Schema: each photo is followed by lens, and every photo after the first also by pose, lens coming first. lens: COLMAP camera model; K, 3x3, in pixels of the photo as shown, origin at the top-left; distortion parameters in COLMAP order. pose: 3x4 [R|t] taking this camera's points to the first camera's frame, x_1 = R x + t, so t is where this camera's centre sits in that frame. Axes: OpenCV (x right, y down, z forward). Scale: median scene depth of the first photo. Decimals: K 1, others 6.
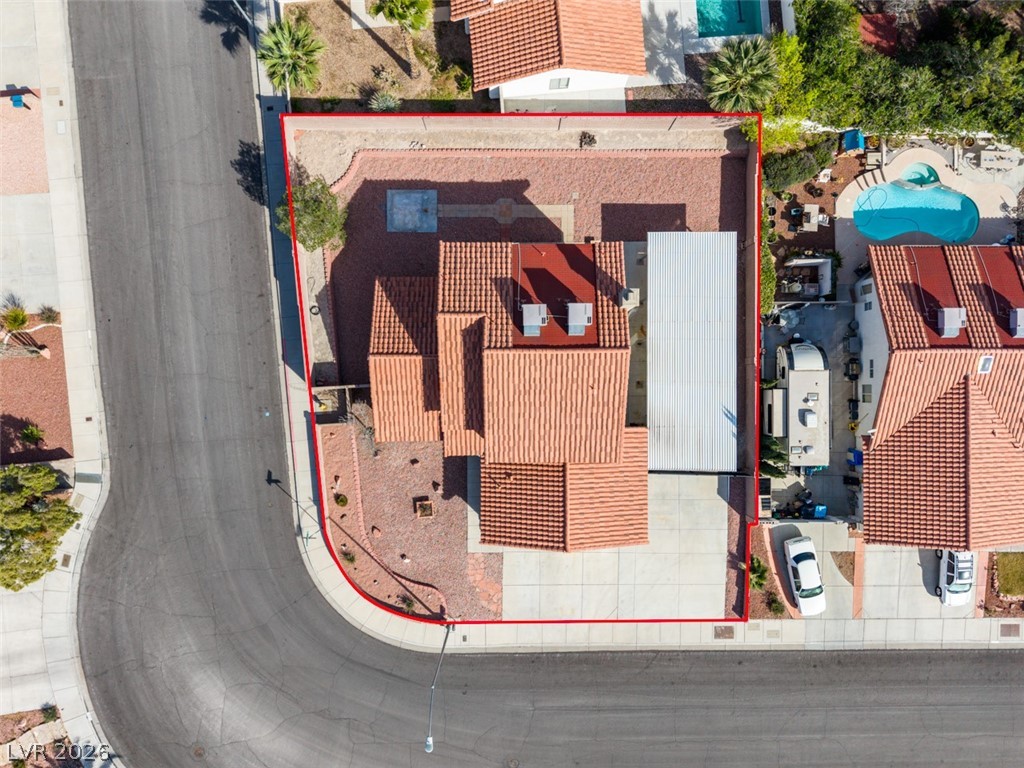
lens RADIAL K [[682.4, 0, 512.0], [0, 682.4, 384.0], [0, 0, 1]] dist [0.042922, -0.048009]
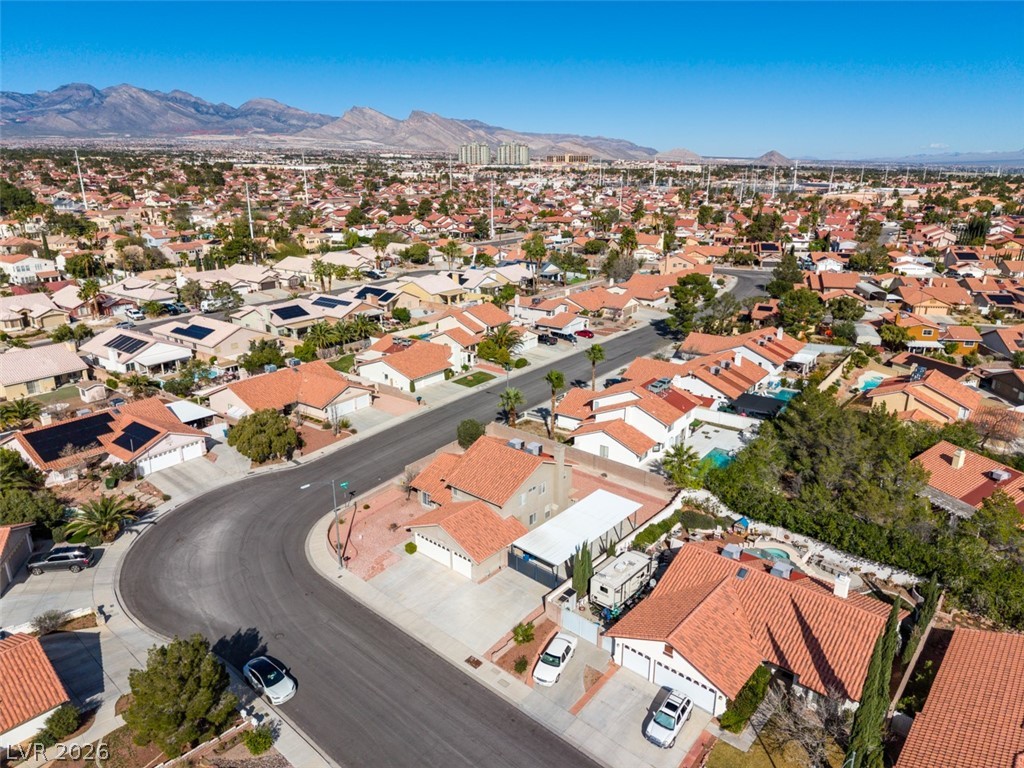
lens RADIAL K [[682.4, 0, 512.0], [0, 682.4, 384.0], [0, 0, 1]] dist [0.042922, -0.048009]
pose [[0.754259, 0.199242, -0.625617, 1.028606], [-0.656573, 0.232292, -0.717602, 1.082804], [0.002350, 0.952021, 0.306025, 0.185921]]
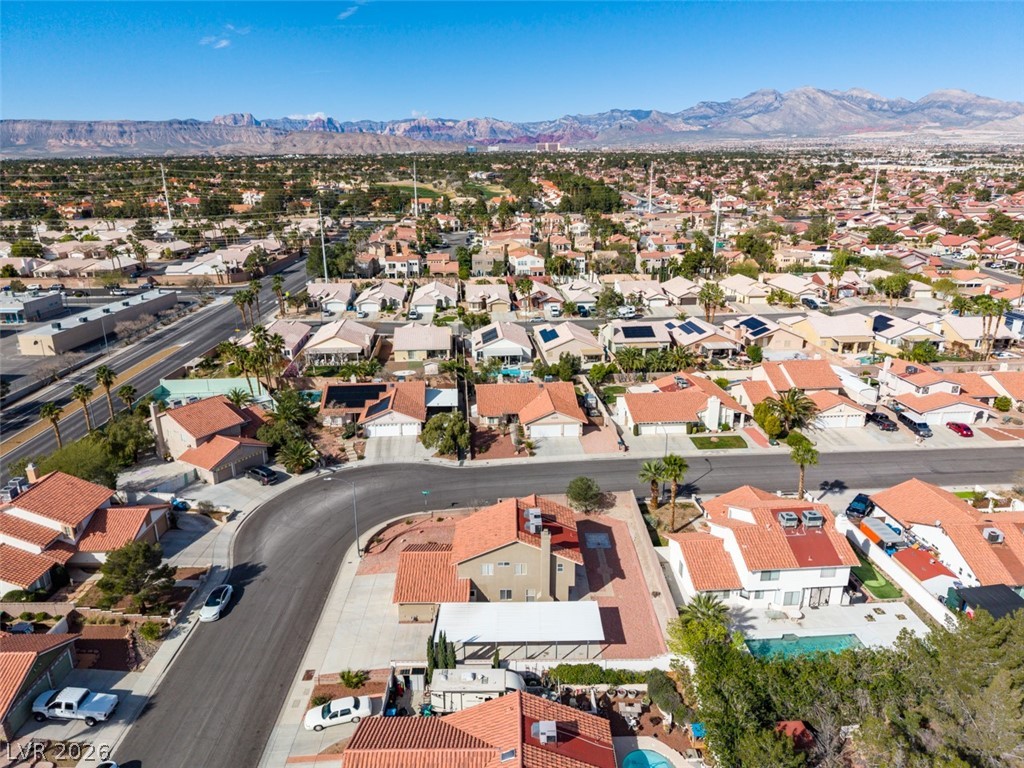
lens RADIAL K [[682.4, 0, 512.0], [0, 682.4, 384.0], [0, 0, 1]] dist [0.042922, -0.048009]
pose [[-0.001819, 0.303095, -0.952959, 1.432235], [-0.999953, 0.008573, 0.004635, -0.041050], [0.009574, 0.952922, 0.303065, 0.072071]]
